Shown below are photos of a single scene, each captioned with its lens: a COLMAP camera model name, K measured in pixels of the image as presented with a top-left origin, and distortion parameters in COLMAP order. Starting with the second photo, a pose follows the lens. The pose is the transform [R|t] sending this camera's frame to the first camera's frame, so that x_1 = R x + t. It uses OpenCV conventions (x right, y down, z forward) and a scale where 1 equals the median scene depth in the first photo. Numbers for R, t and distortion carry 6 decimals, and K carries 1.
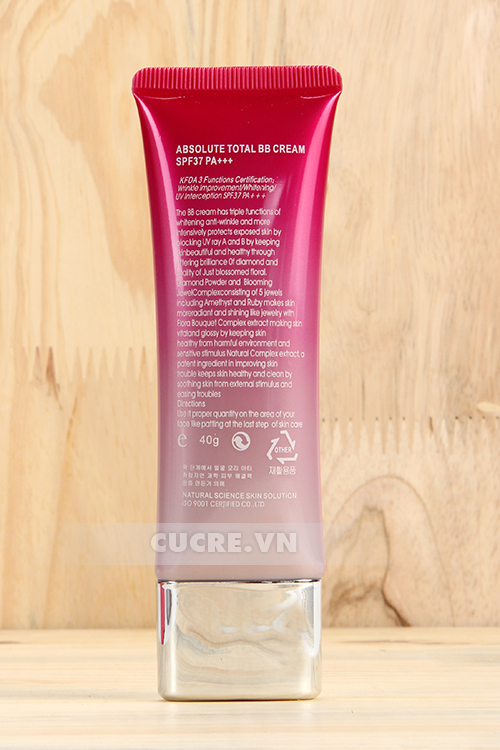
lens RADIAL K [[2841.5, 0, 248.7], [0, 2841.5, 377.9], [0, 0, 1]] dist [-0.245919, 0.000000]
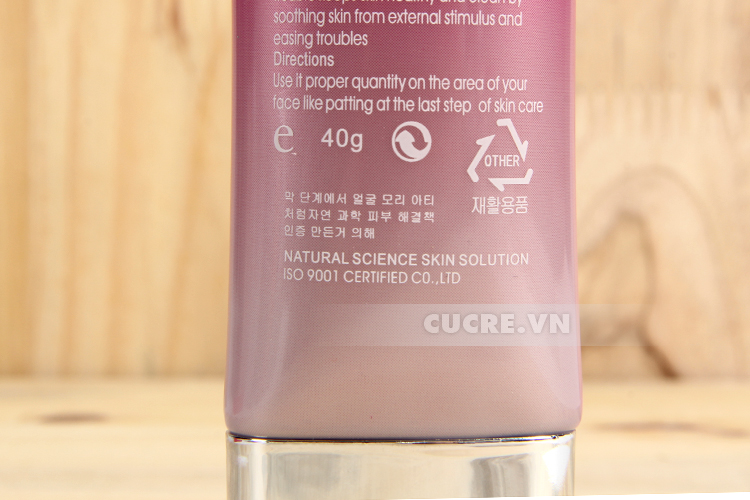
lens RADIAL K [[2841.5, 0, 374.1], [0, 2841.5, 249.2], [0, 0, 1]] dist [-0.245919, 0.000000]
pose [[0.999374, 0.011792, -0.033343, 0.006844], [-0.009309, 0.997240, 0.073658, 0.005770], [0.034120, -0.073301, 0.996726, 0.537622]]
